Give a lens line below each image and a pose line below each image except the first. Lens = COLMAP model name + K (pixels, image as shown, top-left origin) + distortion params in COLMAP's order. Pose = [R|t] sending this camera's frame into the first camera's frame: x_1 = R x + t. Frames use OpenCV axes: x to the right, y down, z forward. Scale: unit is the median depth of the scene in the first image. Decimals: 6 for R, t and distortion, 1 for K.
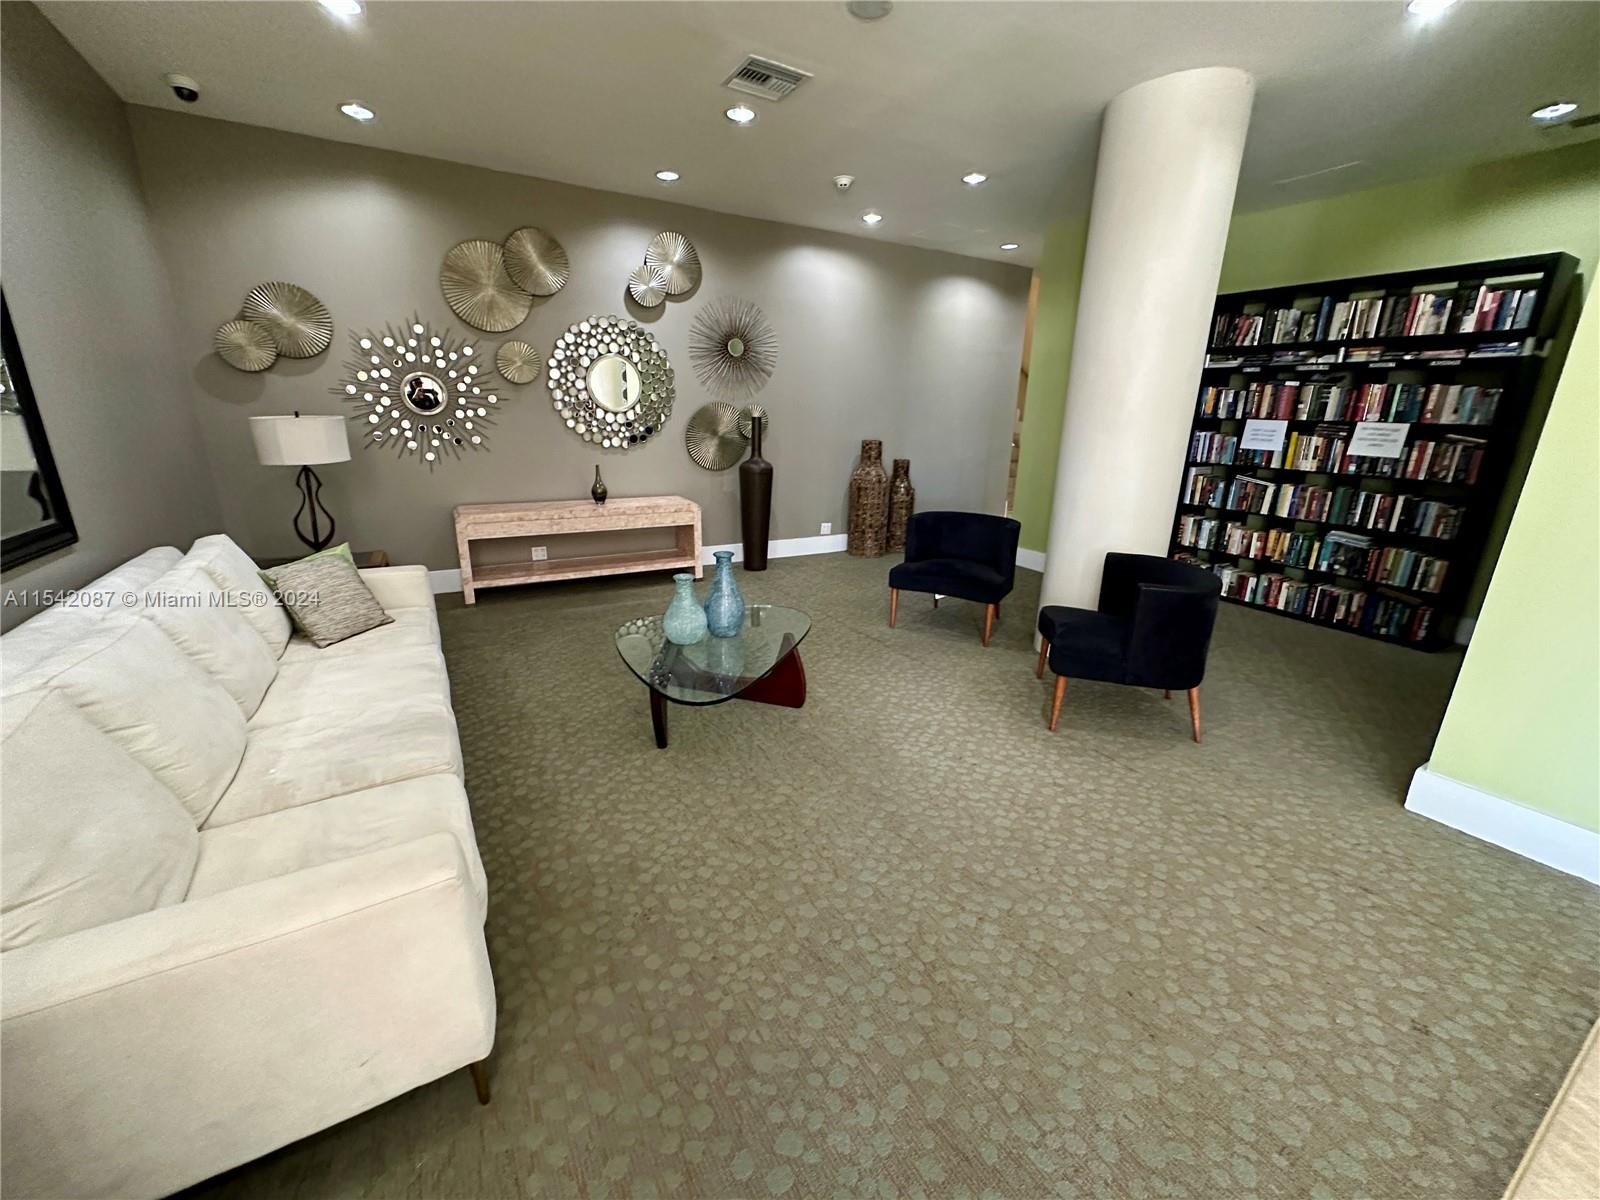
lens RADIAL K [[638.5, 0, 800.6], [0, 638.5, 599.2], [0, 0, 1]] dist [-0.001687, 0.000205]
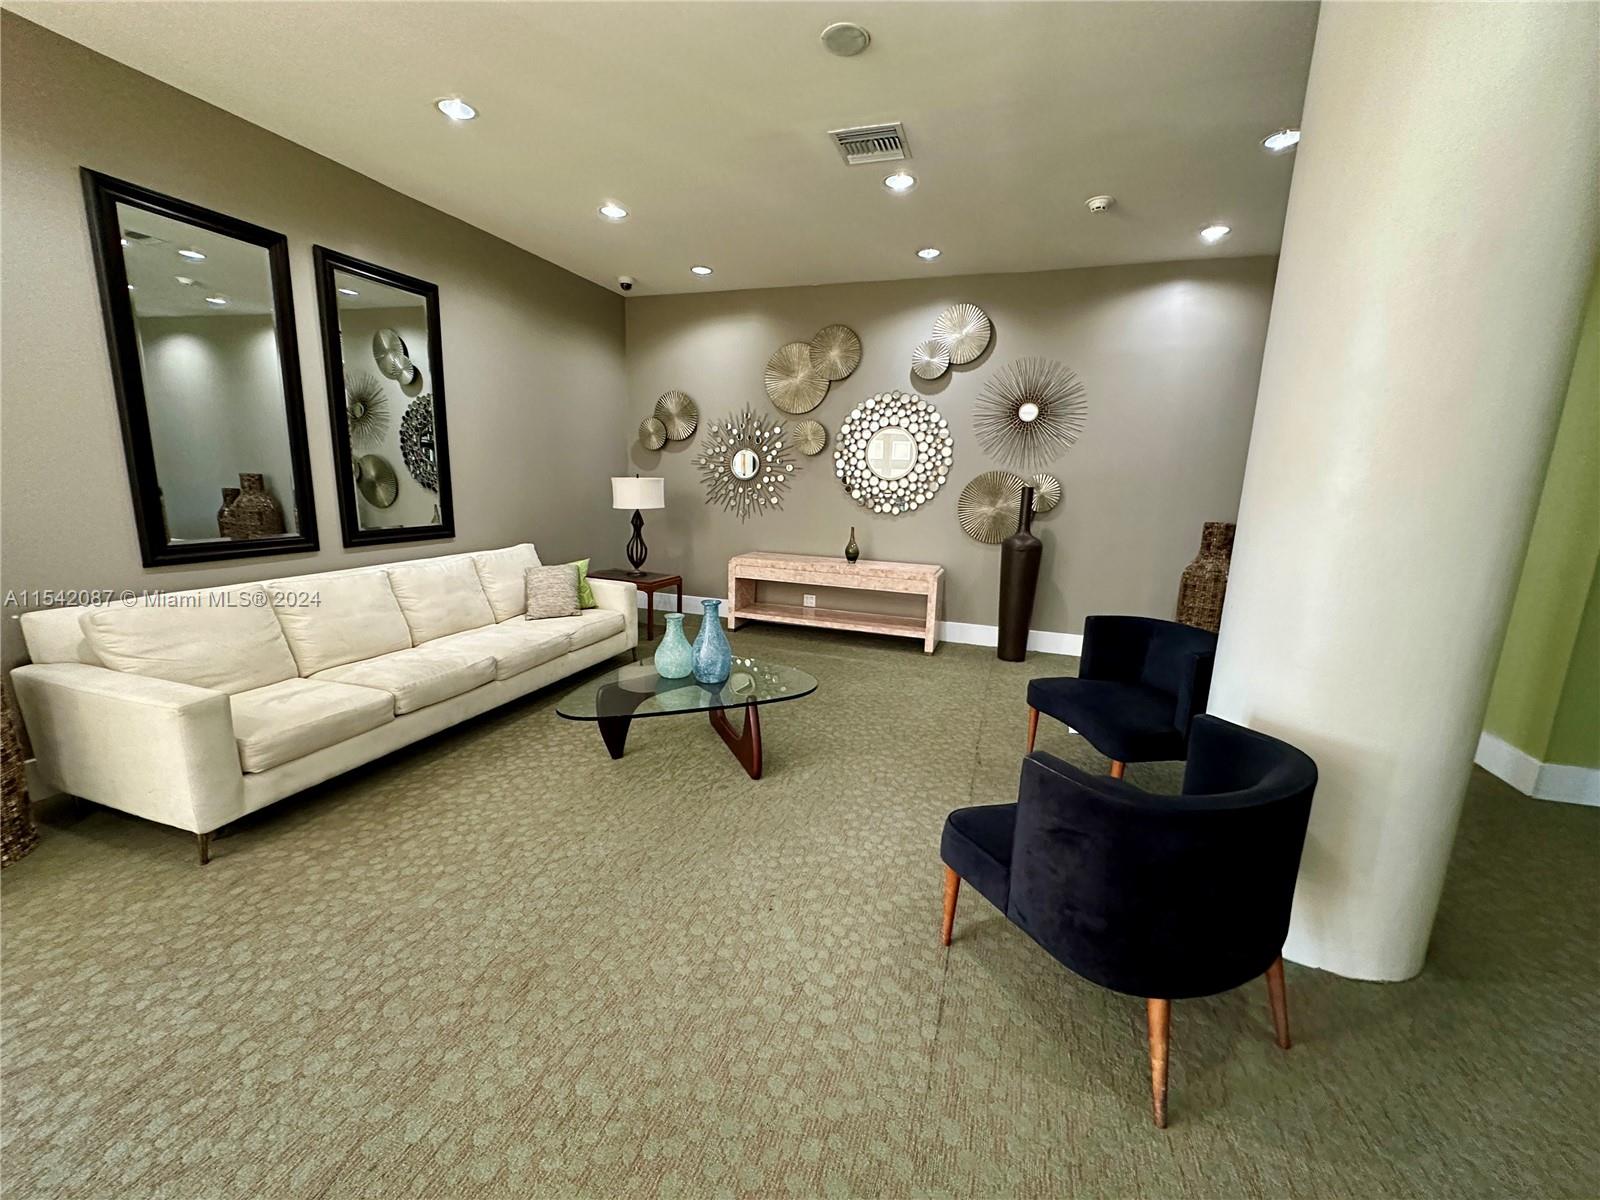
lens RADIAL K [[638.5, 0, 800.6], [0, 638.5, 599.2], [0, 0, 1]] dist [-0.001687, 0.000205]
pose [[0.654257, 0.142640, -0.742699, 0.460771], [-0.231568, 0.972667, -0.017185, -0.055996], [0.719948, 0.183229, 0.669405, 0.251913]]
